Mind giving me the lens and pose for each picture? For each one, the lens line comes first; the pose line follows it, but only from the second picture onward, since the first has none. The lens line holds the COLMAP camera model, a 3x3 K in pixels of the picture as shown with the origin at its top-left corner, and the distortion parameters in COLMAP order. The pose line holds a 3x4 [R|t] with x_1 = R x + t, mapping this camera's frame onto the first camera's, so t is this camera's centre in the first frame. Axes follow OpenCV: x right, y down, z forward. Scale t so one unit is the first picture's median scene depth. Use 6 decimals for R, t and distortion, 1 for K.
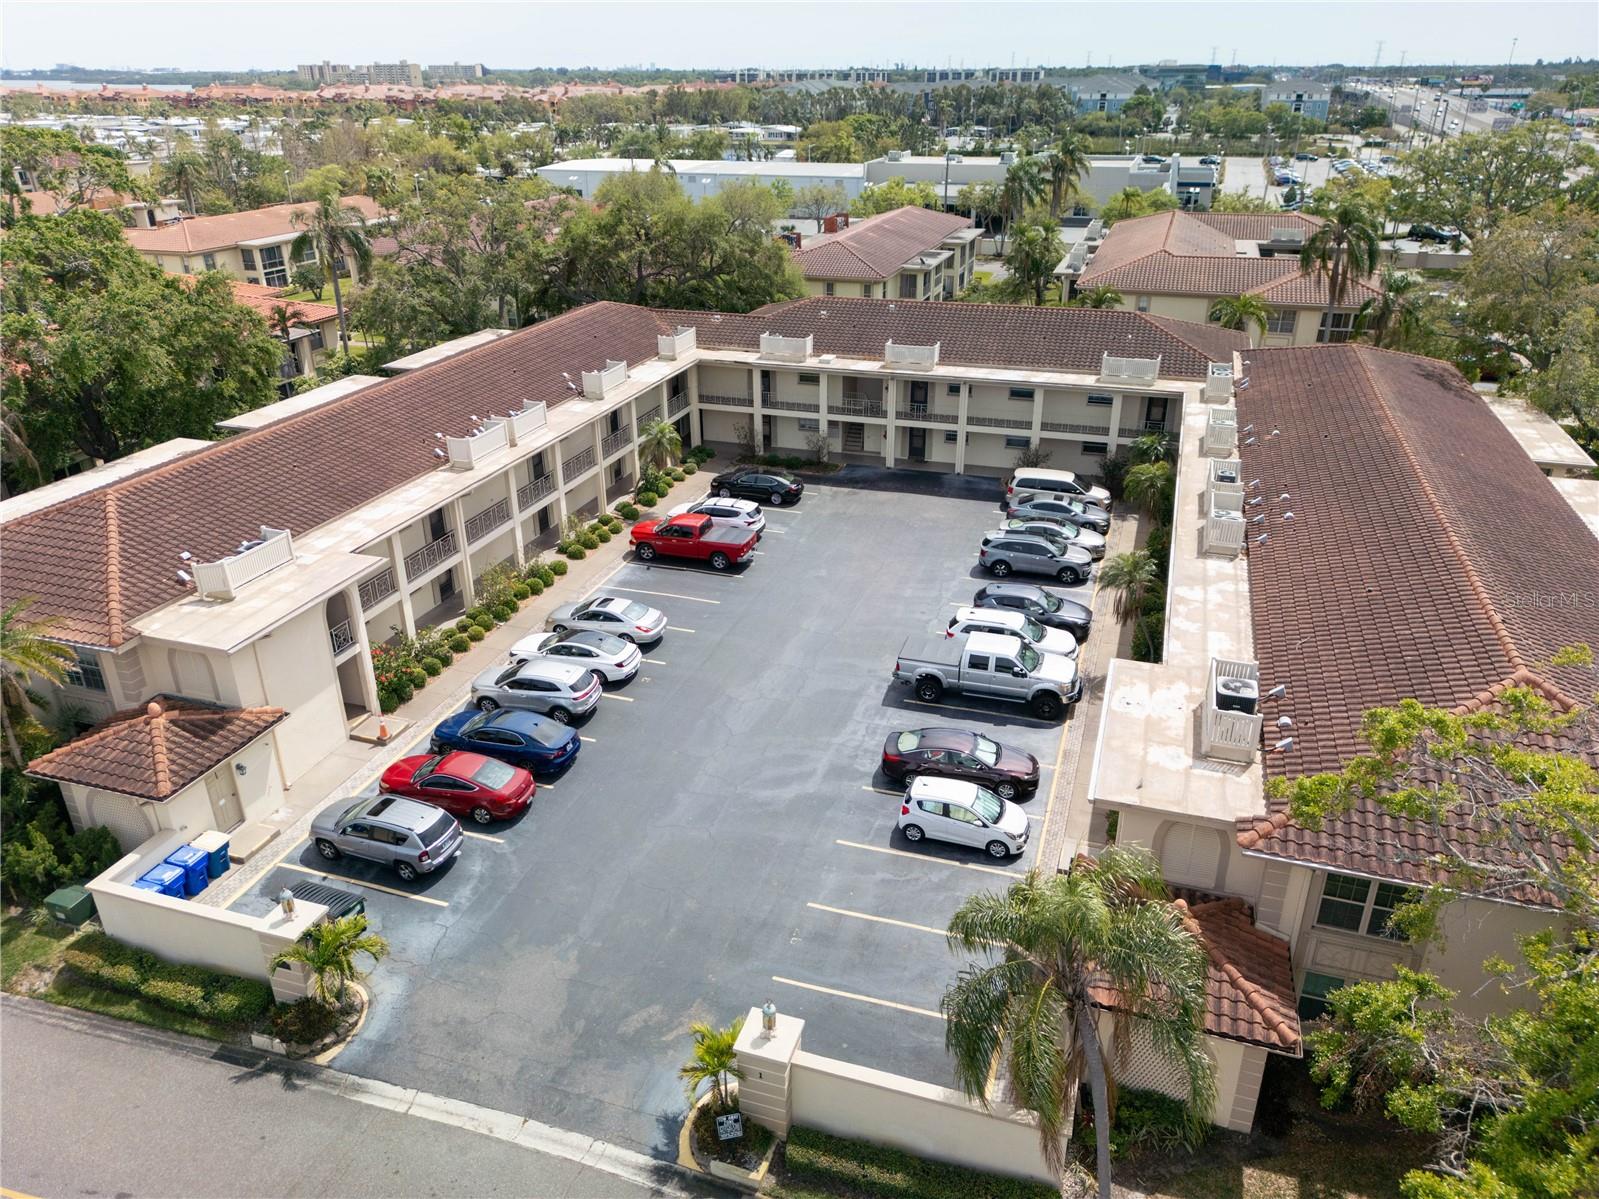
lens RADIAL K [[1128.5, 0, 798.3], [0, 1128.5, 608.6], [0, 0, 1]] dist [0.038255, -0.039488]
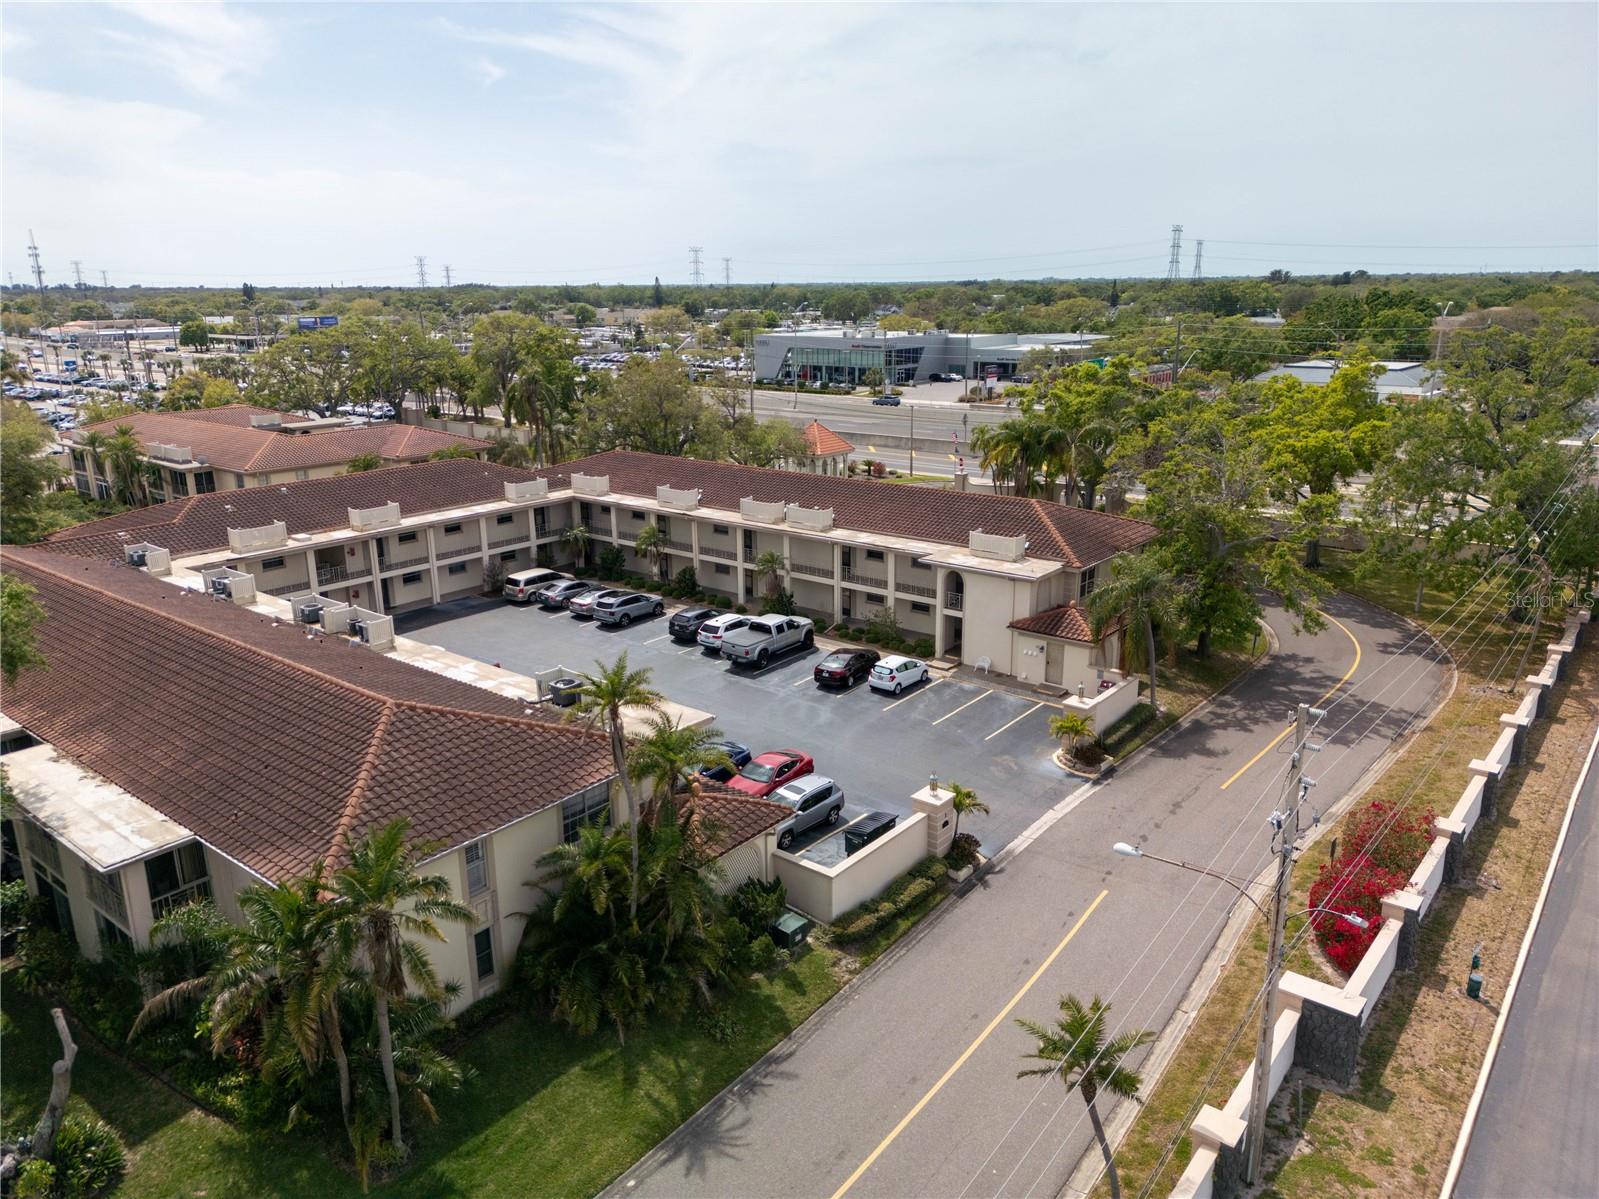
lens RADIAL K [[1128.5, 0, 789.0], [0, 1128.5, 598.6], [0, 0, 1]] dist [0.038255, -0.039488]
pose [[0.361321, -0.247087, 0.899108, -1.061170], [0.398004, 0.912867, 0.090924, -0.113313], [-0.843232, 0.324996, 0.428179, 0.239001]]
